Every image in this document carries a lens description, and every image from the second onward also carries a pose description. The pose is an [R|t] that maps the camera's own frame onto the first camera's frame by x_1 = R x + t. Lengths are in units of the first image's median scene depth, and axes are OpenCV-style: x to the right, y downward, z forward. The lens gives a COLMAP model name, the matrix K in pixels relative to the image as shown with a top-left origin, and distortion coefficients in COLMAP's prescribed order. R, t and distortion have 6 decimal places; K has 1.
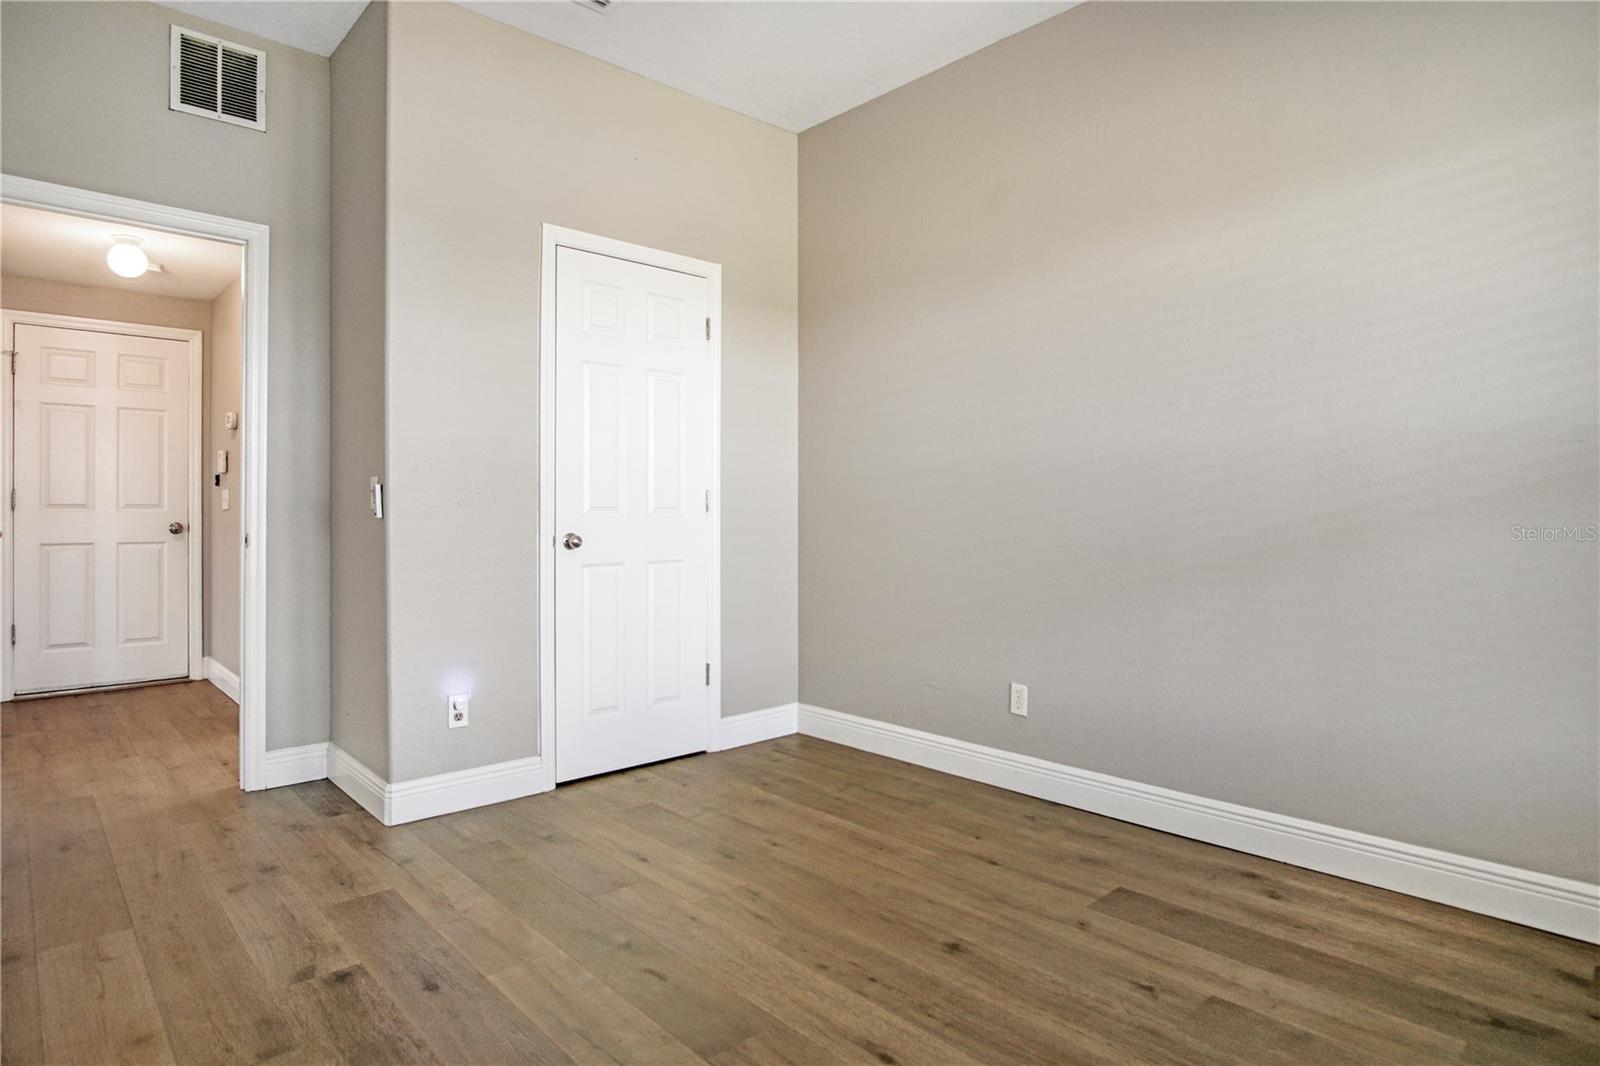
lens RADIAL K [[882.3, 0, 800.0], [0, 882.3, 533.0], [0, 0, 1]] dist [-0.003312, 0.001232]
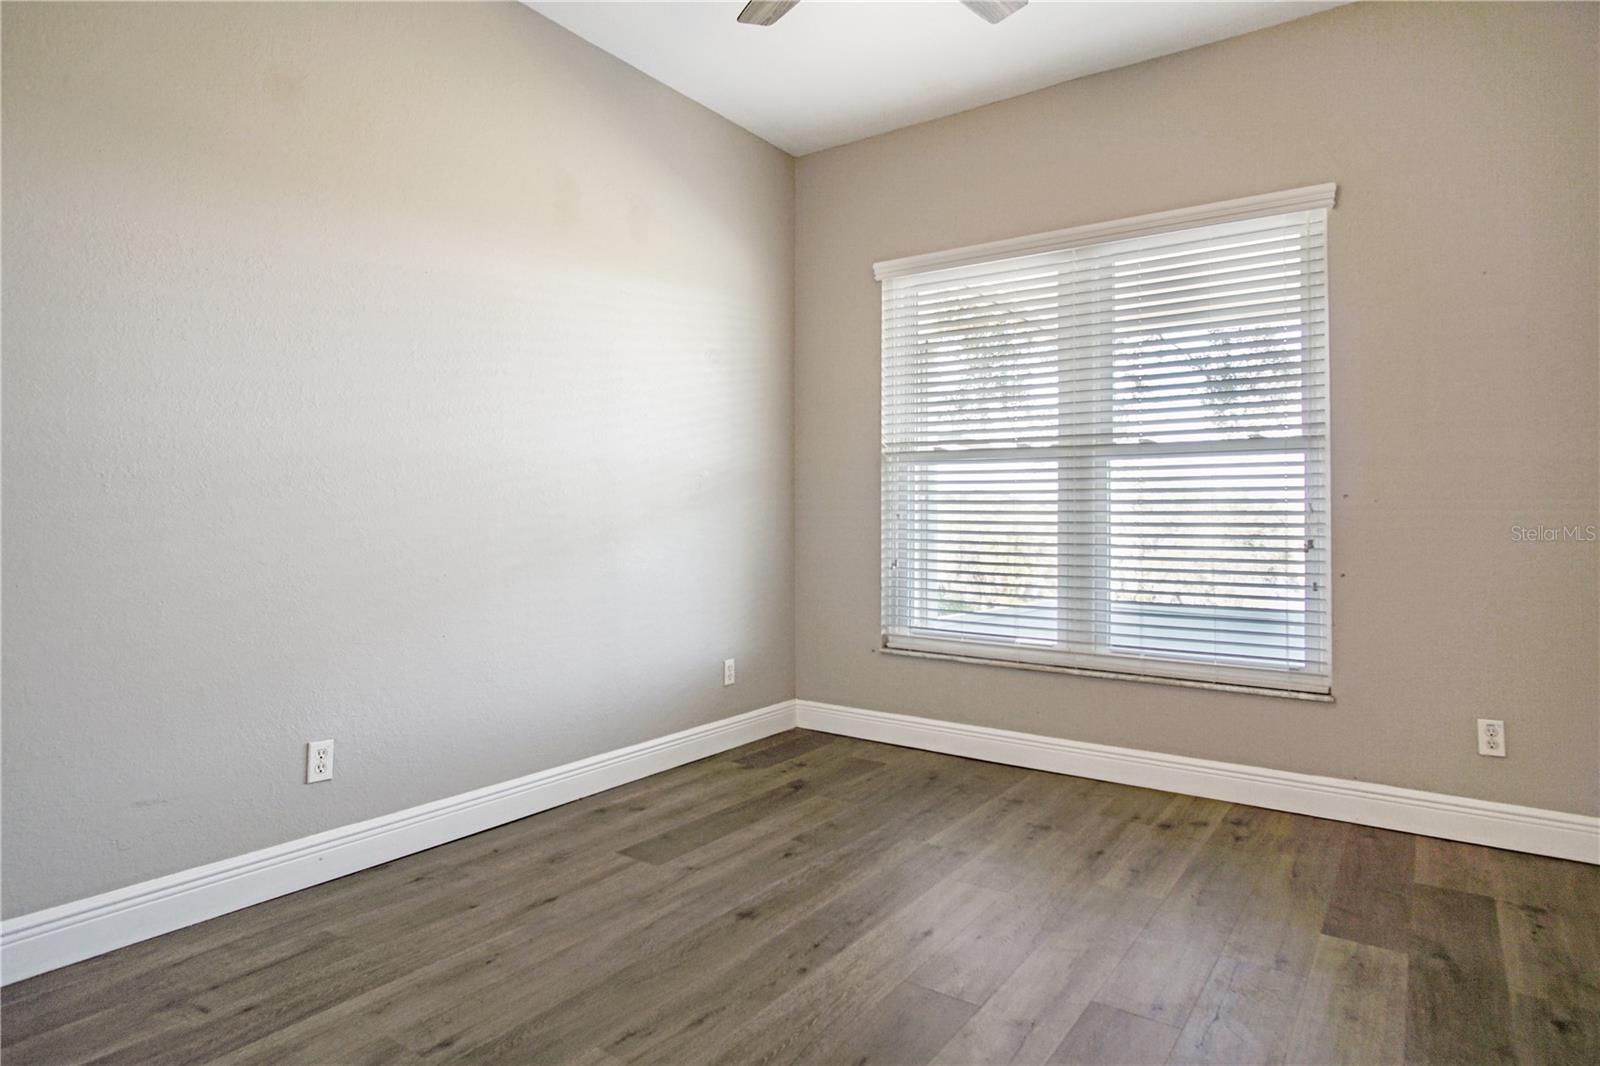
lens RADIAL K [[882.3, 0, 800.0], [0, 882.3, 533.0], [0, 0, 1]] dist [-0.003312, 0.001232]
pose [[-0.208050, -0.014846, 0.978005, -0.792692], [0.013068, 0.999753, 0.017956, -0.032567], [-0.978031, 0.016517, -0.207805, 0.979937]]
